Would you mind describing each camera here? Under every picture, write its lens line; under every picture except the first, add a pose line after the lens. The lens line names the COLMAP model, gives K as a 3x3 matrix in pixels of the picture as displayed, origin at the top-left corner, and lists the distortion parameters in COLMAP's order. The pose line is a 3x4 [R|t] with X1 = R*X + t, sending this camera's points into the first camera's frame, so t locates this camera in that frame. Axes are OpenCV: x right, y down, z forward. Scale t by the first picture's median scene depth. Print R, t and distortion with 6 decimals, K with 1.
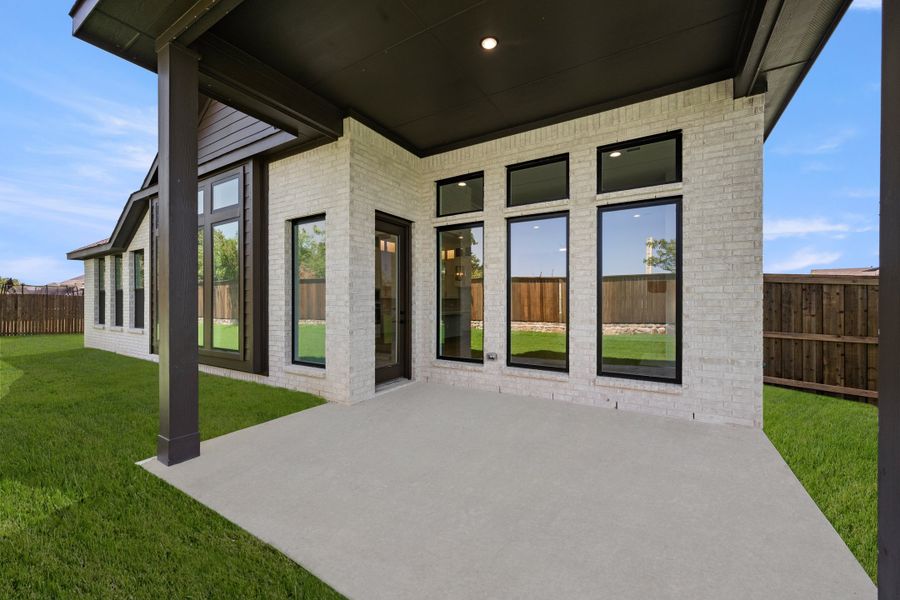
lens RADIAL K [[374.5, 0, 450.0], [0, 374.5, 300.0], [0, 0, 1]] dist [0.001684, 0.000196]
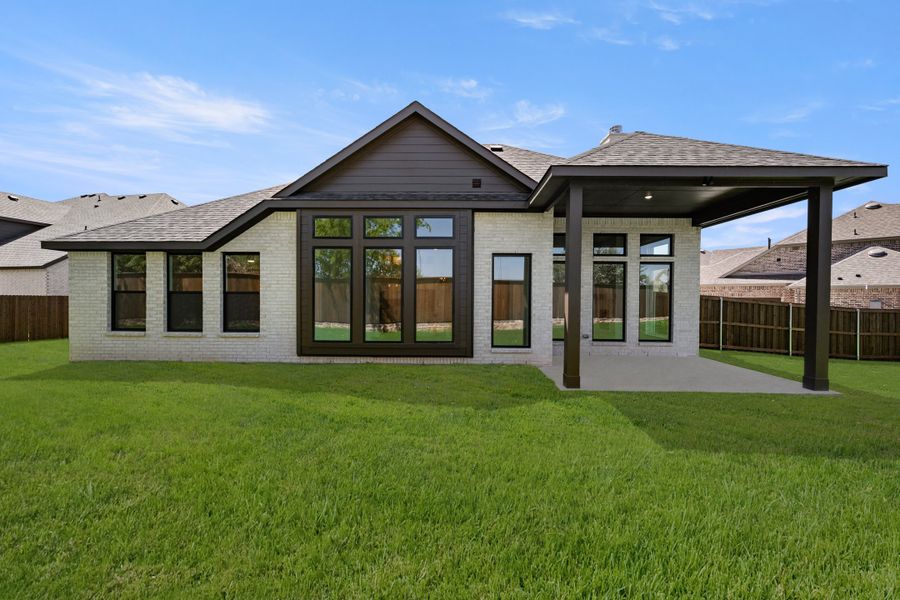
lens RADIAL K [[395.0, 0, 450.0], [0, 395.0, 300.0], [0, 0, 1]] dist [-0.000323, 0.000098]
pose [[0.844058, 0.005534, 0.536224, -1.364705], [-0.009508, 0.999944, 0.004647, -0.026914], [-0.536168, -0.009020, 0.844063, -0.248285]]
